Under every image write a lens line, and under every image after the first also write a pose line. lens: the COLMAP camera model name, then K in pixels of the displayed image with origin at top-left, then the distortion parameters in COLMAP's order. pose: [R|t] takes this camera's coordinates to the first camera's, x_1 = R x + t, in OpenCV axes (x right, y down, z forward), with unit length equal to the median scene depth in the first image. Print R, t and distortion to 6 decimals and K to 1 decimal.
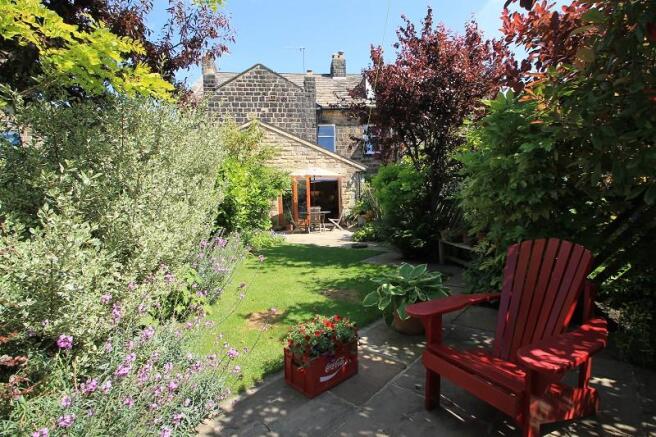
lens RADIAL K [[310.1, 0, 327.8], [0, 310.1, 218.7], [0, 0, 1]] dist [-0.001331, -0.001368]
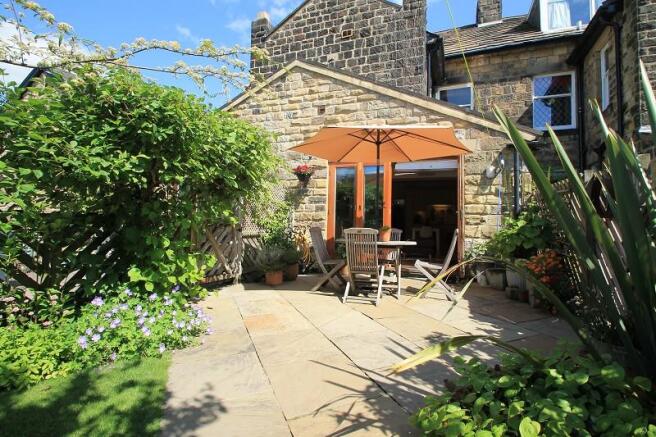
lens RADIAL K [[310.1, 0, 322.4], [0, 310.1, 208.4], [0, 0, 1]] dist [-0.001331, -0.001368]
pose [[0.885810, 0.038847, -0.462419, 0.063237], [-0.078695, 0.994632, -0.067190, -0.024198], [0.457327, 0.095907, 0.884112, 0.504360]]
